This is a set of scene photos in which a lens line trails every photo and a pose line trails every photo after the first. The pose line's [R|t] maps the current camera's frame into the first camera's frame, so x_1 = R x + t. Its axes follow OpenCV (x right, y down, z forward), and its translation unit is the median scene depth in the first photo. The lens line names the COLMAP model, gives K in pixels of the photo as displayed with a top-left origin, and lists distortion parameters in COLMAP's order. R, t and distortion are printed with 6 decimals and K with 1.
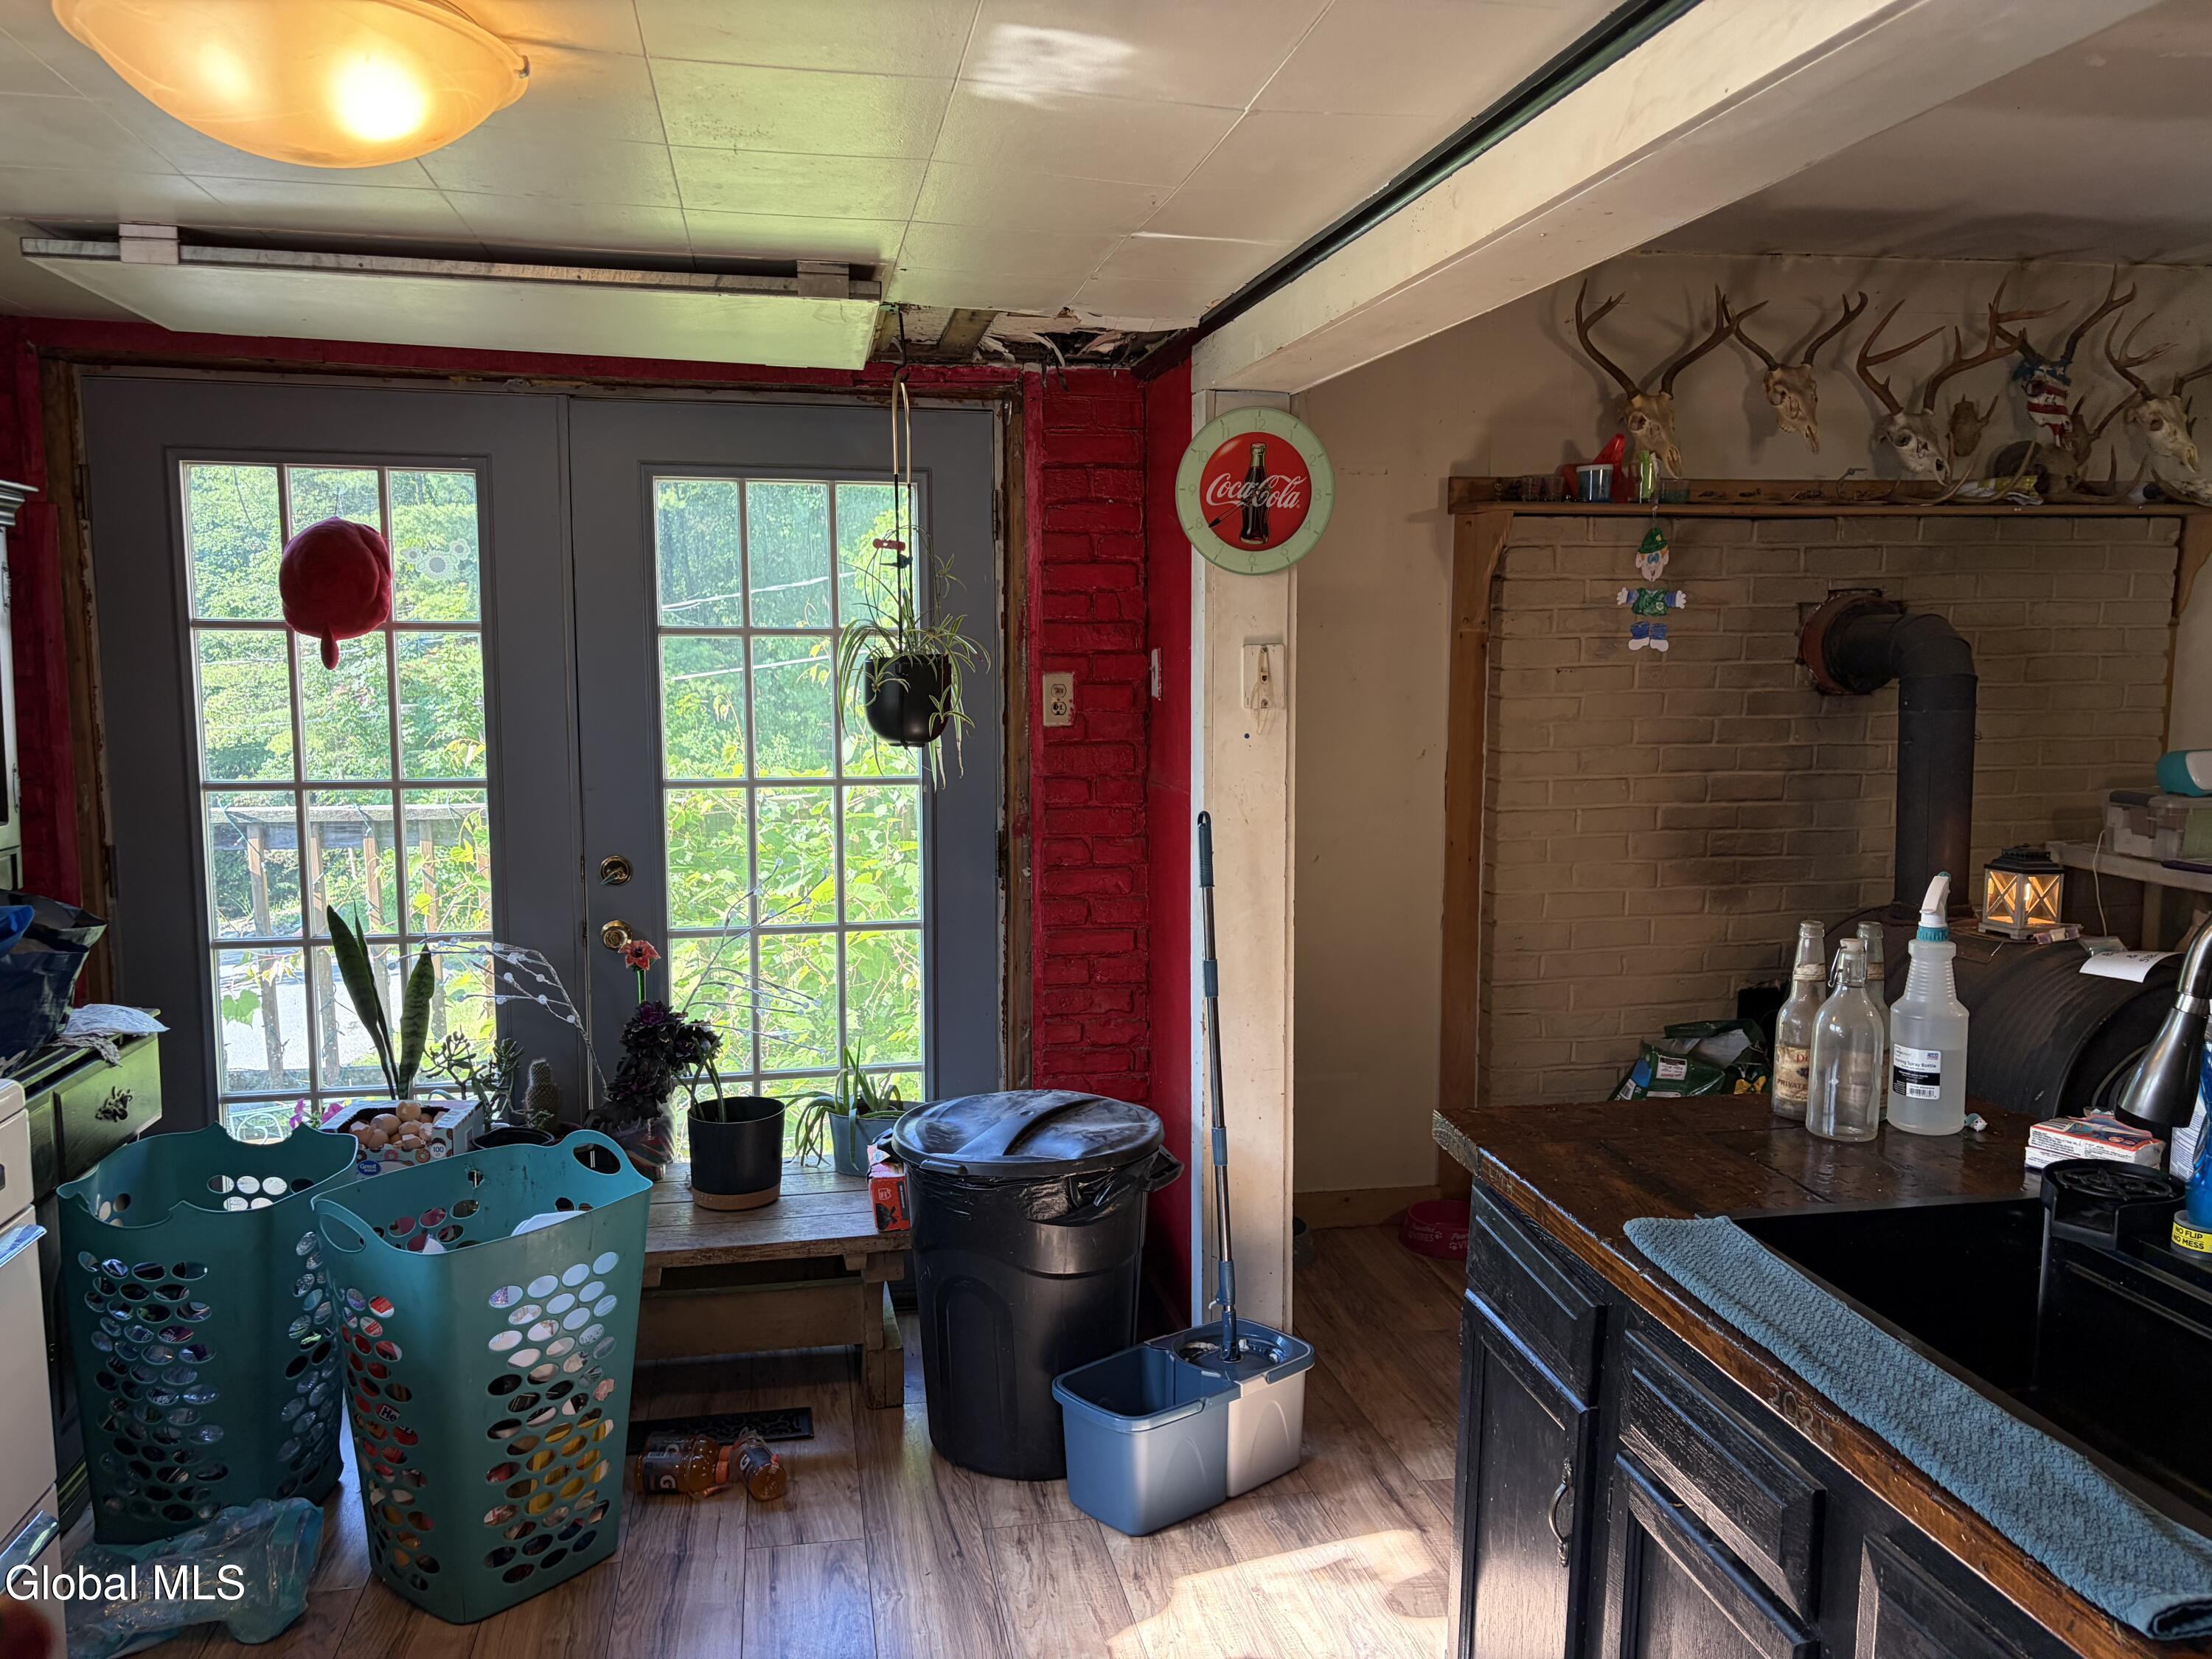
lens RADIAL K [[1678.0, 0, 1106.9], [0, 1678.0, 826.7], [0, 0, 1]] dist [0.059536, -0.064781]
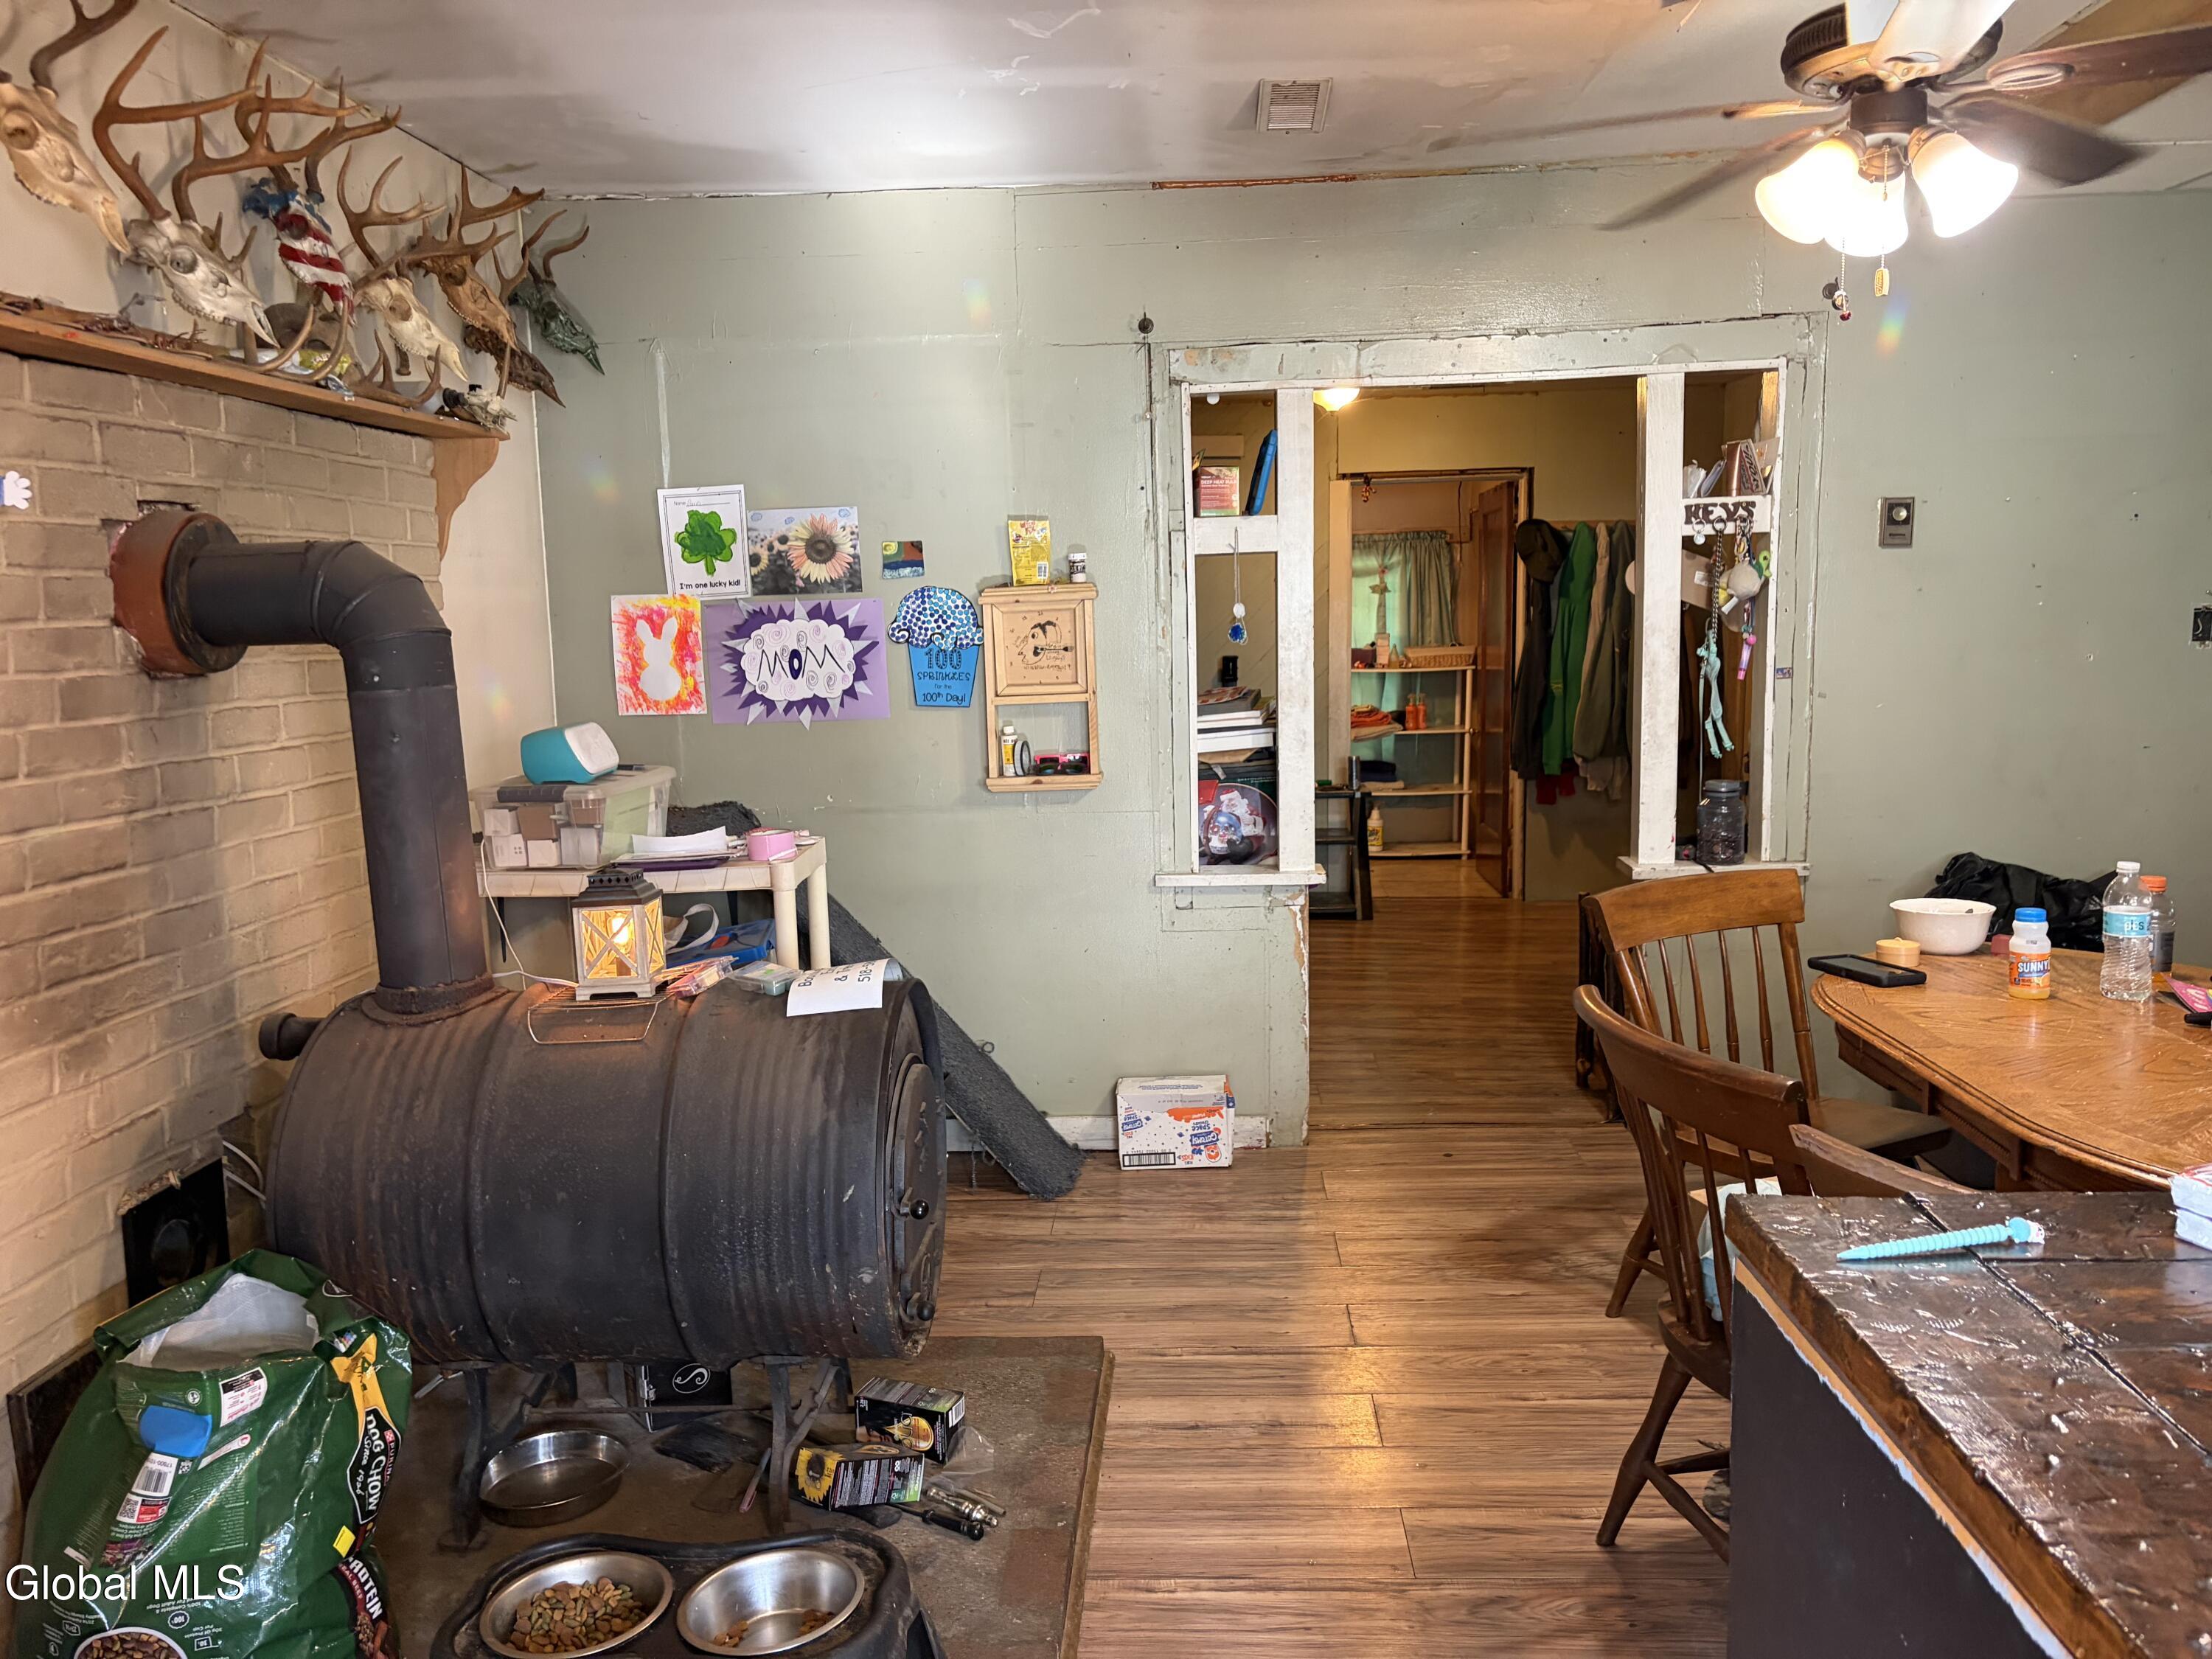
lens RADIAL K [[1678.0, 0, 1099.2], [0, 1678.0, 835.0], [0, 0, 1]] dist [0.059536, -0.064781]
pose [[0.232121, -0.131819, 0.963714, -0.076865], [0.141260, 0.984839, 0.100684, -0.037910], [-0.962375, 0.112764, 0.247222, 0.545392]]
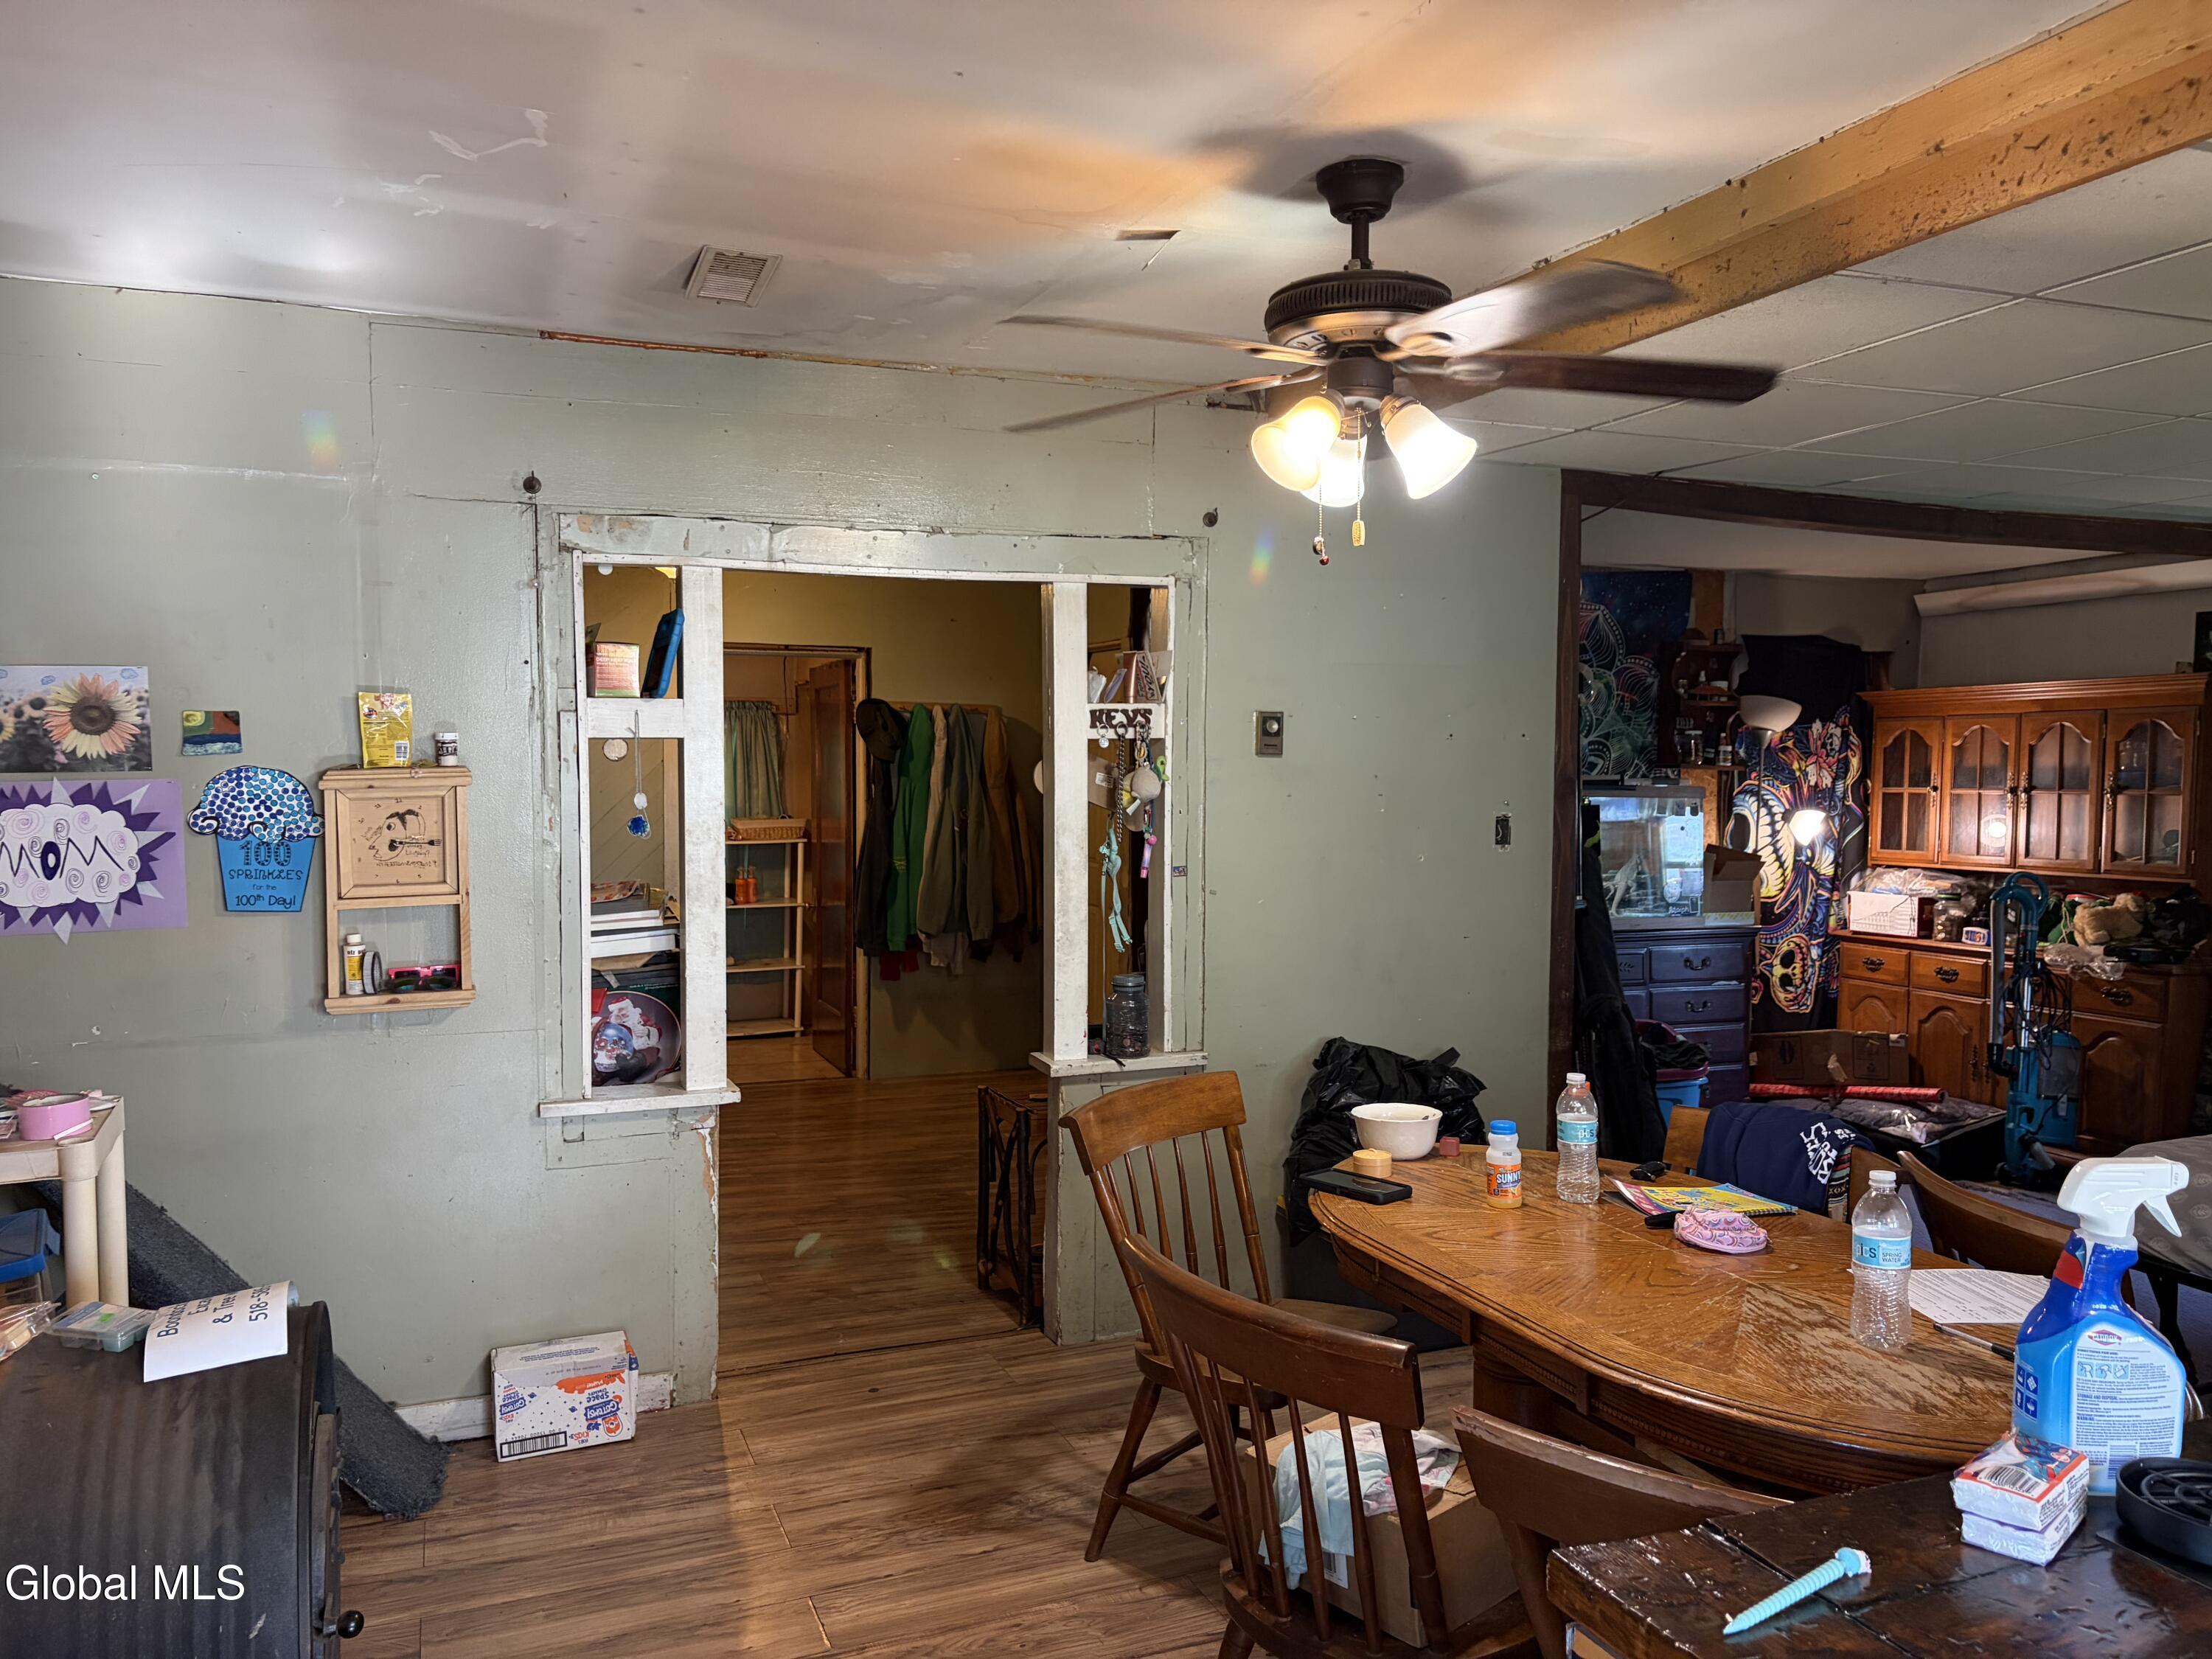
lens RADIAL K [[1678.0, 0, 1119.5], [0, 1678.0, 838.9], [0, 0, 1]] dist [0.059536, -0.064781]
pose [[-0.205360, -0.045532, 0.977627, -0.015006], [0.116684, 0.990653, 0.070649, -0.070365], [-0.971706, 0.128582, -0.198127, 0.627255]]
